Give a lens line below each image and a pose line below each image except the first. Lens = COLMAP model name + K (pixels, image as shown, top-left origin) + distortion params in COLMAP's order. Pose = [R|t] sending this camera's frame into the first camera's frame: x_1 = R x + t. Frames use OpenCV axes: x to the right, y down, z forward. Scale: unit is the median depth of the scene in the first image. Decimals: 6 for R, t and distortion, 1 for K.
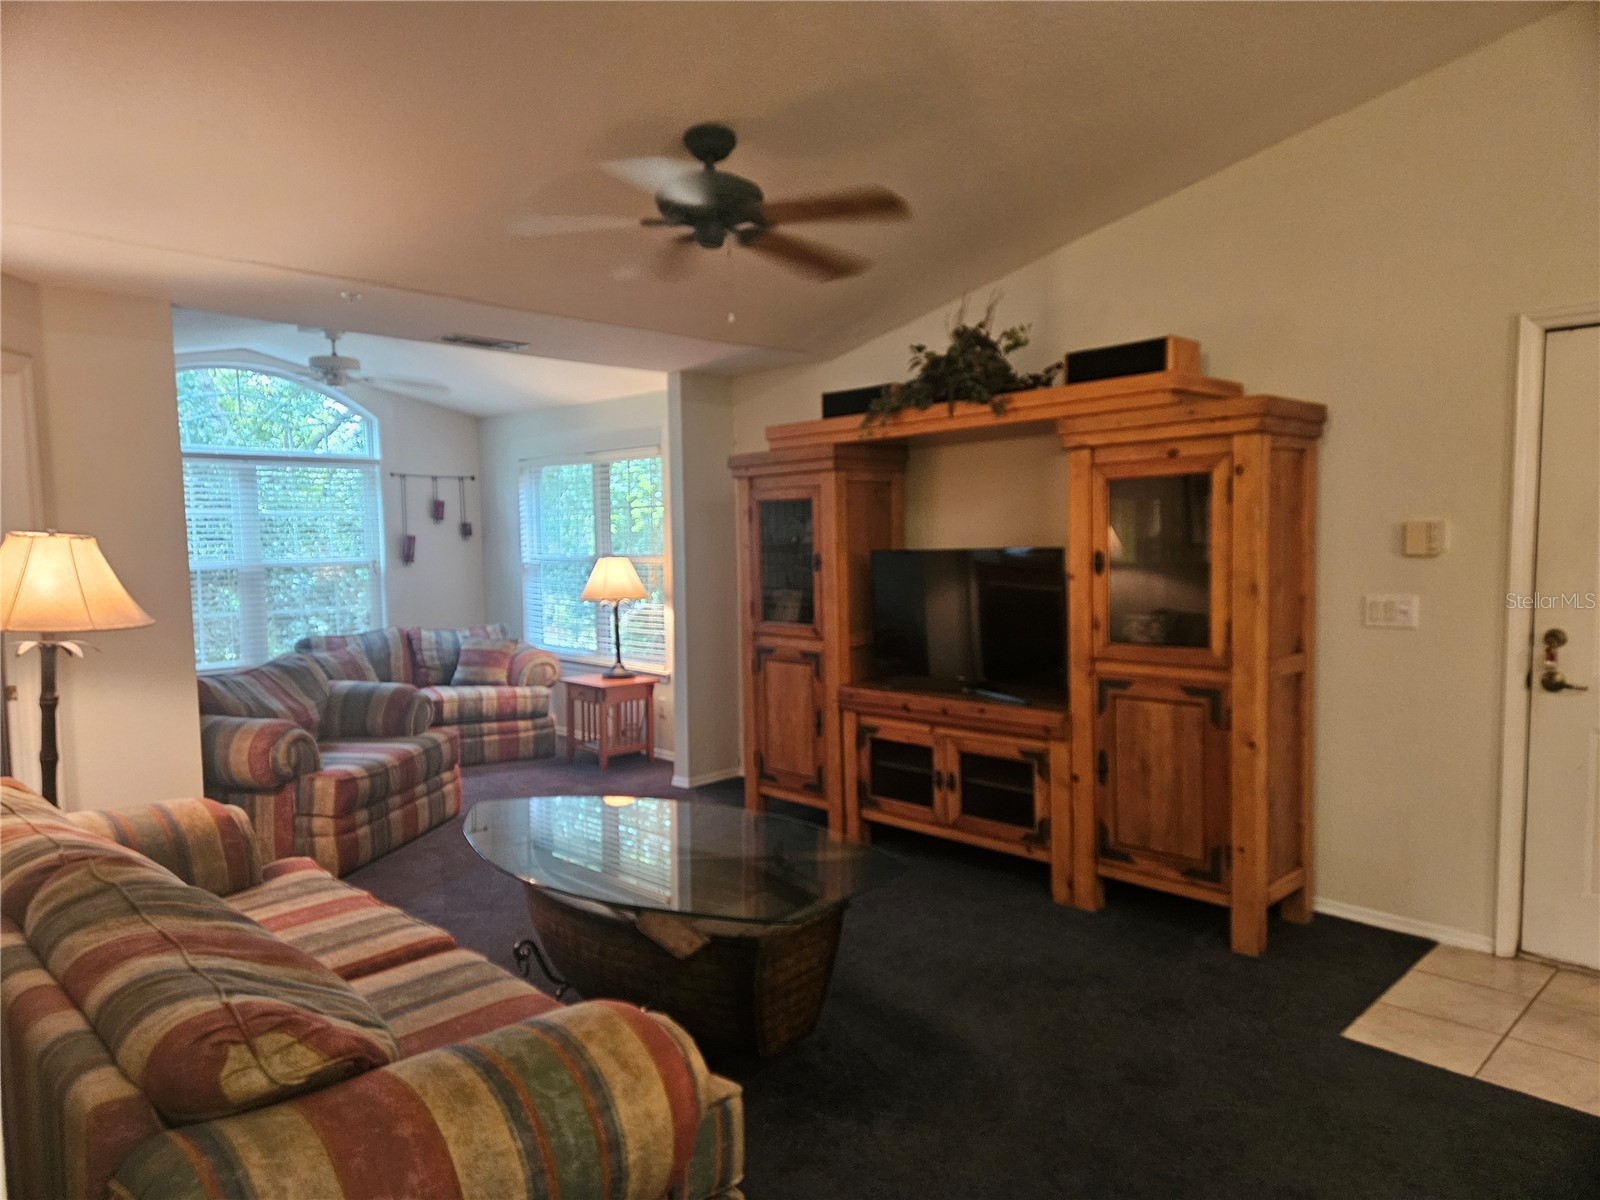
lens RADIAL K [[1062.4, 0, 764.6], [0, 1062.4, 600.5], [0, 0, 1]] dist [0.080154, -0.053768]
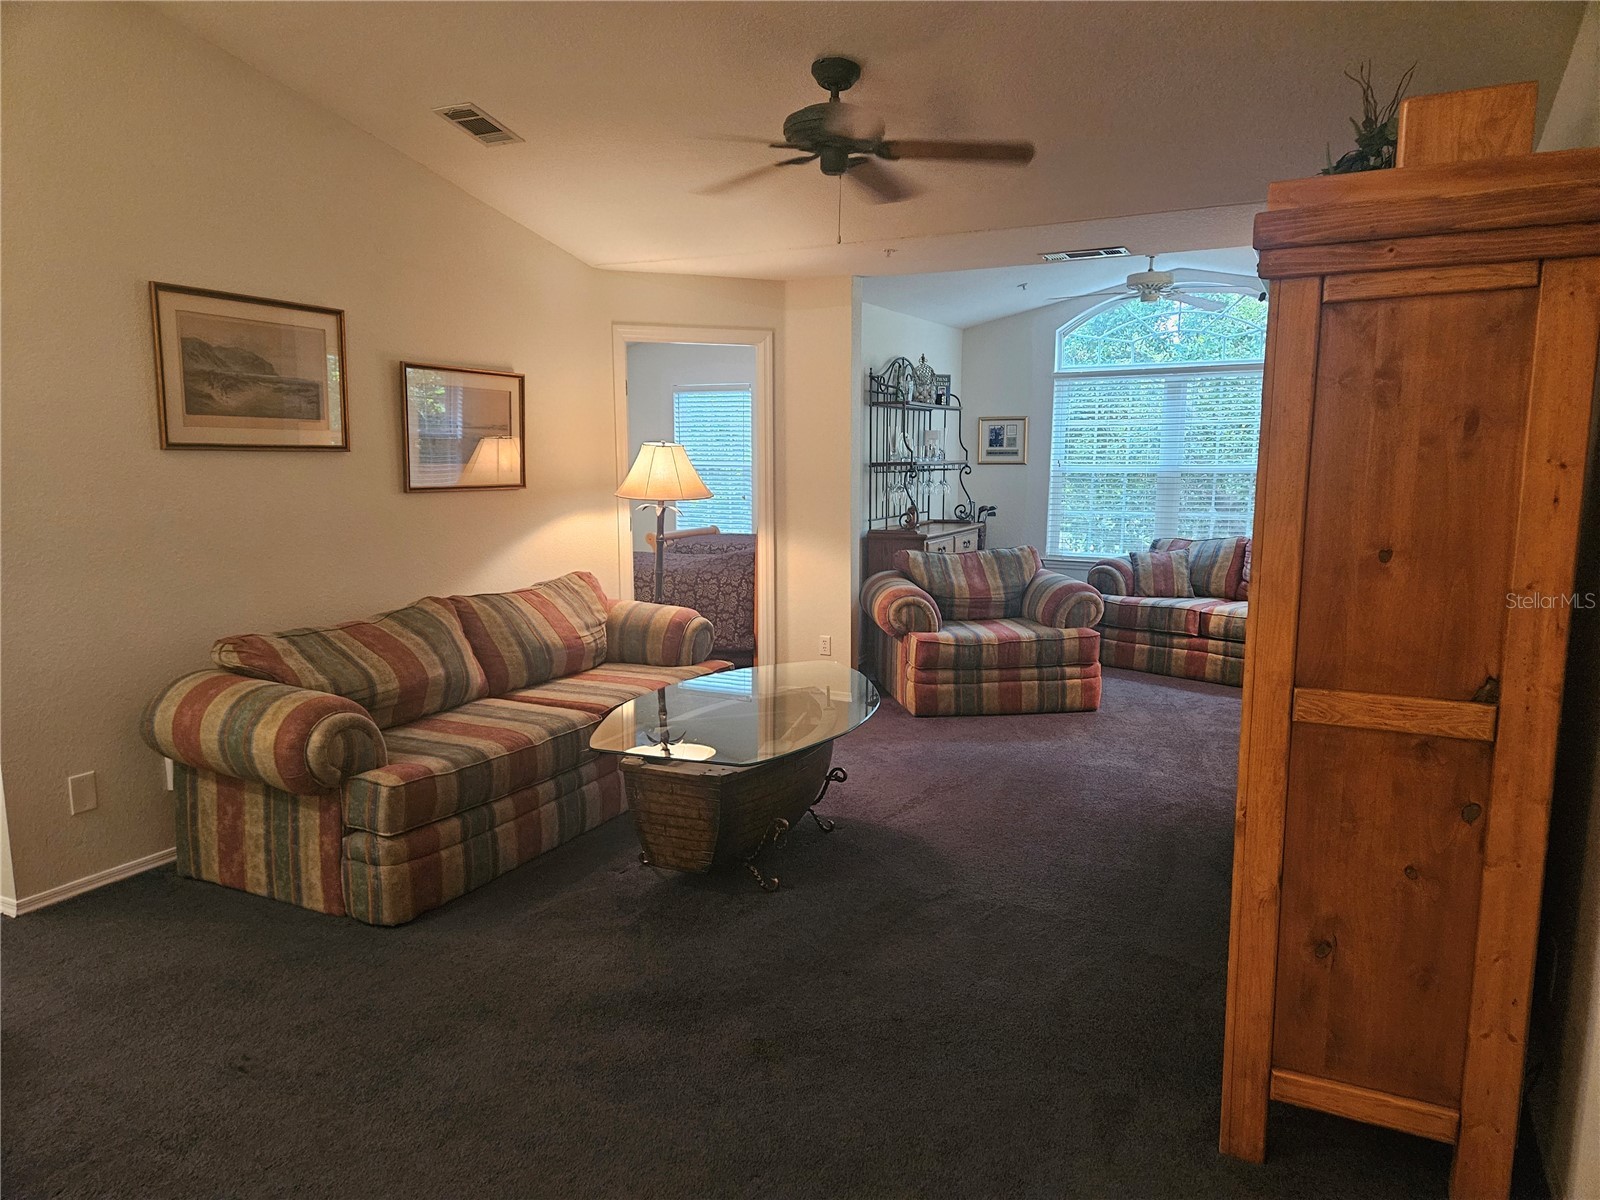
lens RADIAL K [[1062.4, 0, 808.0], [0, 1062.4, 610.9], [0, 0, 1]] dist [0.080154, -0.053768]
pose [[0.316994, 0.151817, -0.936198, 0.595763], [-0.064423, 0.988272, 0.138449, -0.025726], [0.946237, 0.016425, 0.323056, 0.383832]]
